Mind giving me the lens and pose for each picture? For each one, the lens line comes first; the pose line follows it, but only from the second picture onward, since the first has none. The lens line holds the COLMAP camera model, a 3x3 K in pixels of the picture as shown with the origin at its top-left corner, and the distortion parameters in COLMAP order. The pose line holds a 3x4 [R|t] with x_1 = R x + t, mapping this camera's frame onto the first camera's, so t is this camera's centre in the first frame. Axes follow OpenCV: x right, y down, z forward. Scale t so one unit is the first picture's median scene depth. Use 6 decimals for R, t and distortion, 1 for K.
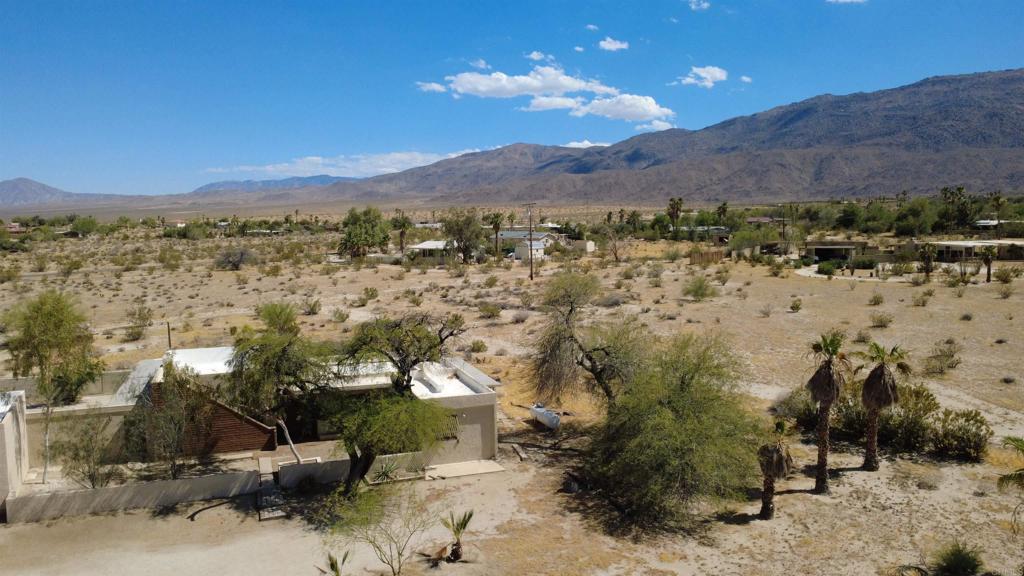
lens RADIAL K [[750.3, 0, 515.1], [0, 750.3, 279.4], [0, 0, 1]] dist [-0.005914, 0.005635]
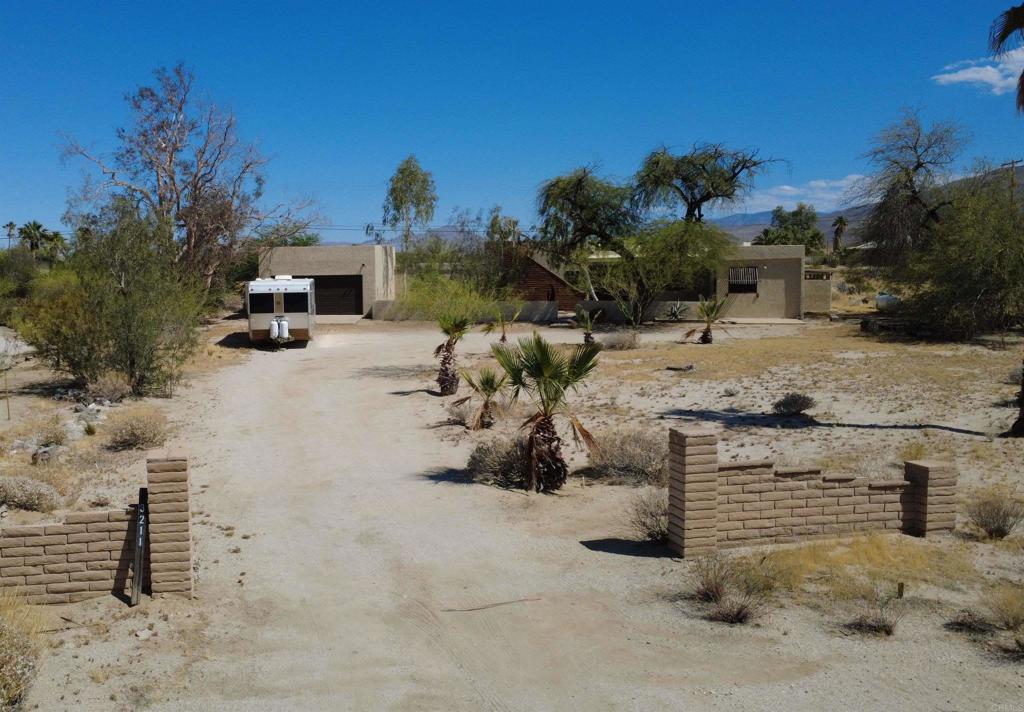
lens RADIAL K [[928.0, 0, 394.7], [0, 928.0, 357.5], [0, 0, 1]] dist [-0.011886, 0.025179]
pose [[0.804405, 0.051662, -0.591831, 0.085267], [-0.042848, 0.998662, 0.028937, 0.093605], [0.592534, 0.002082, 0.805543, -0.075909]]
